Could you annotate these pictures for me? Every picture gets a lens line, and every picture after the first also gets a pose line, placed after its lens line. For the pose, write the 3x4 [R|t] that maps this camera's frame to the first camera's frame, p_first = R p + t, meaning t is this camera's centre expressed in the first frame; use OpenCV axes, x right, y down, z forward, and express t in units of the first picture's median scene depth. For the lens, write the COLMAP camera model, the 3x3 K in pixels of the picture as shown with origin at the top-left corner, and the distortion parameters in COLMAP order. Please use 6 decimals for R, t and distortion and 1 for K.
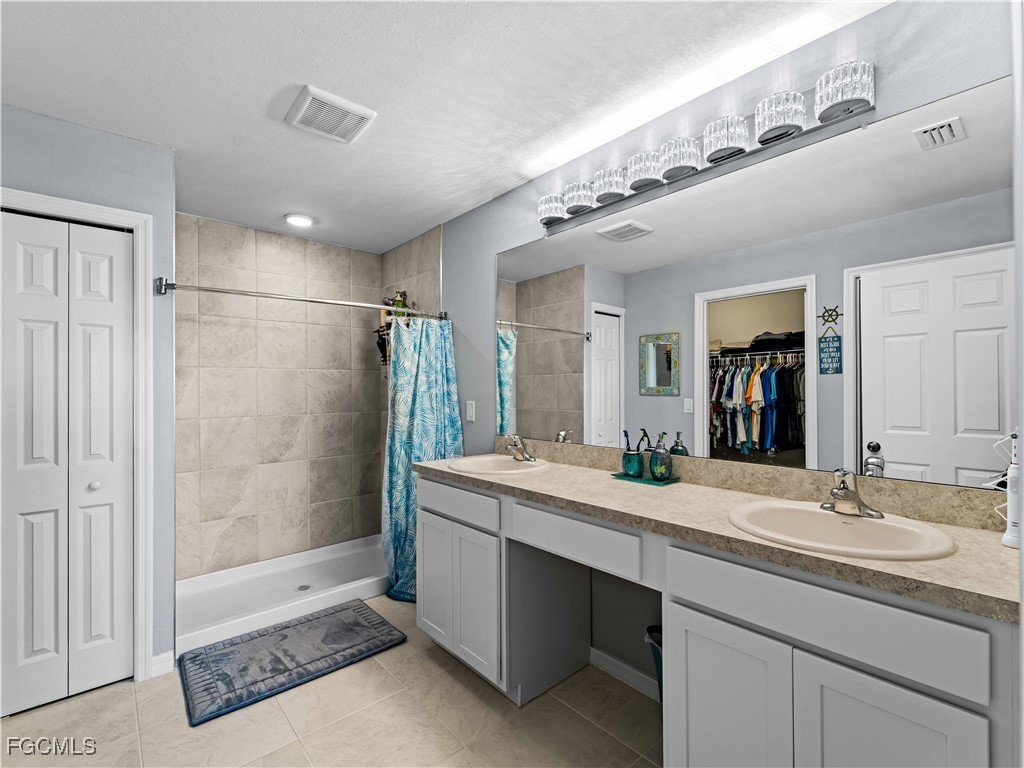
lens RADIAL K [[462.2, 0, 516.0], [0, 462.2, 387.4], [0, 0, 1]] dist [0.000593, -0.000351]
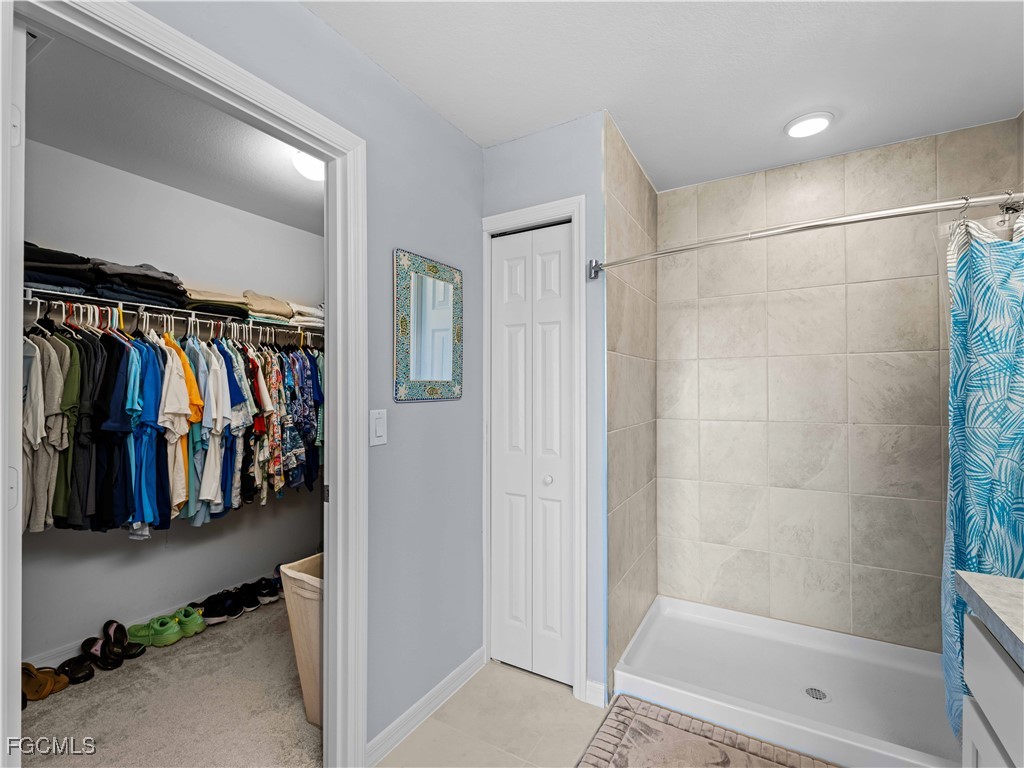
lens RADIAL K [[462.2, 0, 516.0], [0, 462.2, 387.4], [0, 0, 1]] dist [0.000593, -0.000351]
pose [[0.305545, -0.000528, -0.952178, 0.025376], [0.006500, 0.999978, 0.001531, 0.003808], [0.952156, -0.006657, 0.305541, 0.393051]]
